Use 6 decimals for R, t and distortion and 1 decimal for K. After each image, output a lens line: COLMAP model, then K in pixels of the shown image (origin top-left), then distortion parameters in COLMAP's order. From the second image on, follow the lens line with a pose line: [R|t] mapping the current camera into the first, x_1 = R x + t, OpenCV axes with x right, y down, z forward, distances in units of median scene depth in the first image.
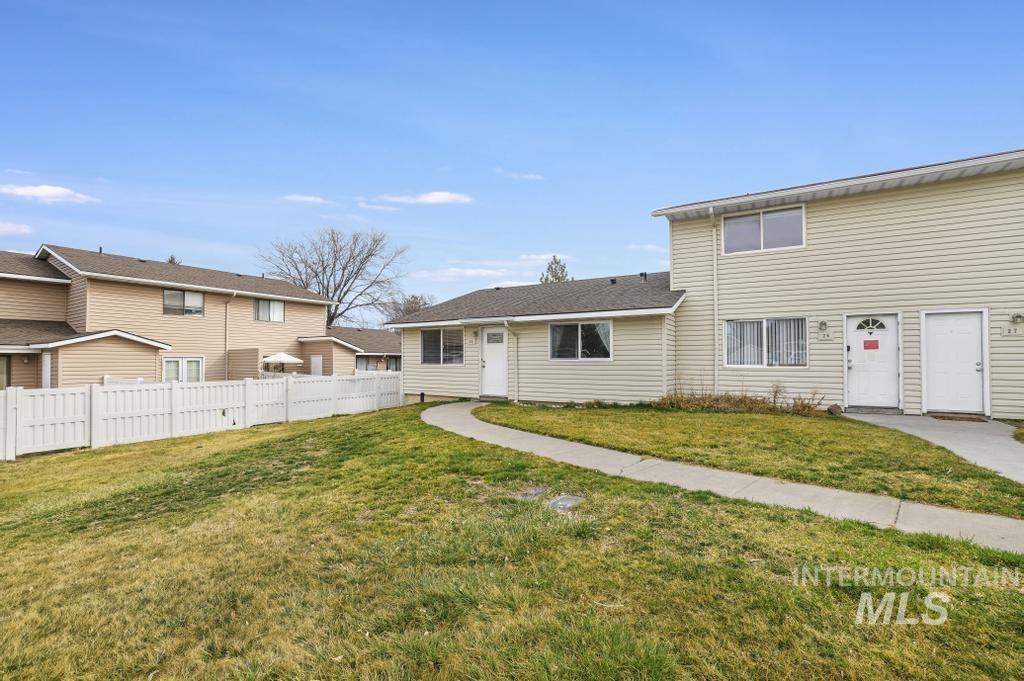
lens RADIAL K [[449.9, 0, 511.4], [0, 449.9, 353.3], [0, 0, 1]] dist [-0.022174, 0.000283]
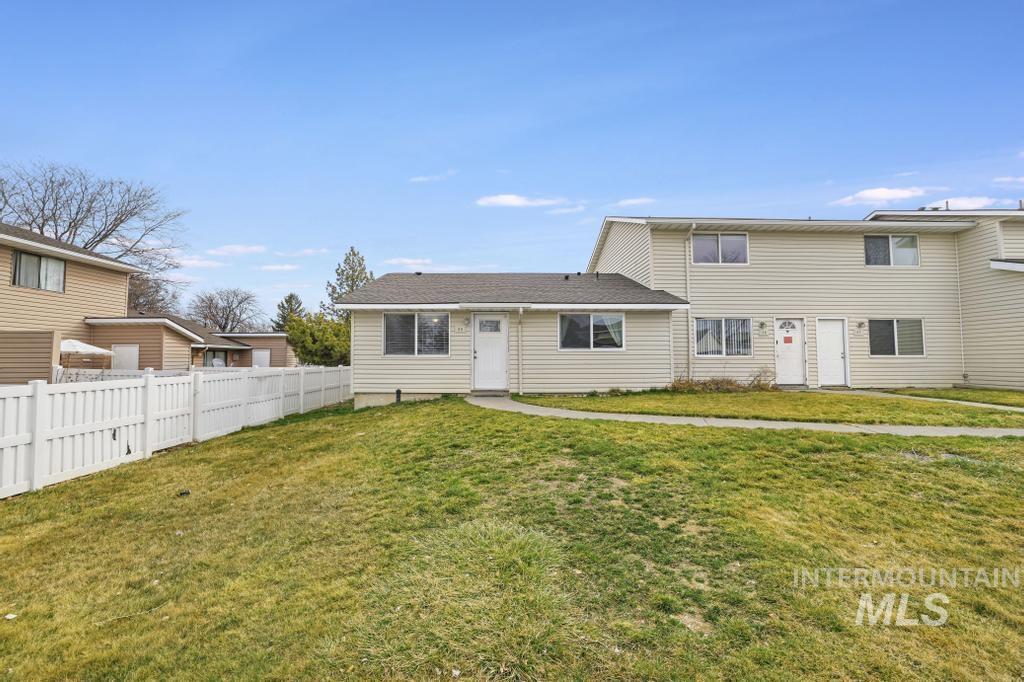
lens RADIAL K [[437.4, 0, 512.2], [0, 437.4, 339.5], [0, 0, 1]] dist [-0.025217, 0.000129]
pose [[0.843512, 0.023503, 0.536596, -0.512808], [-0.006709, 0.999425, -0.033228, 0.024171], [-0.537069, 0.024428, 0.843185, 0.247805]]
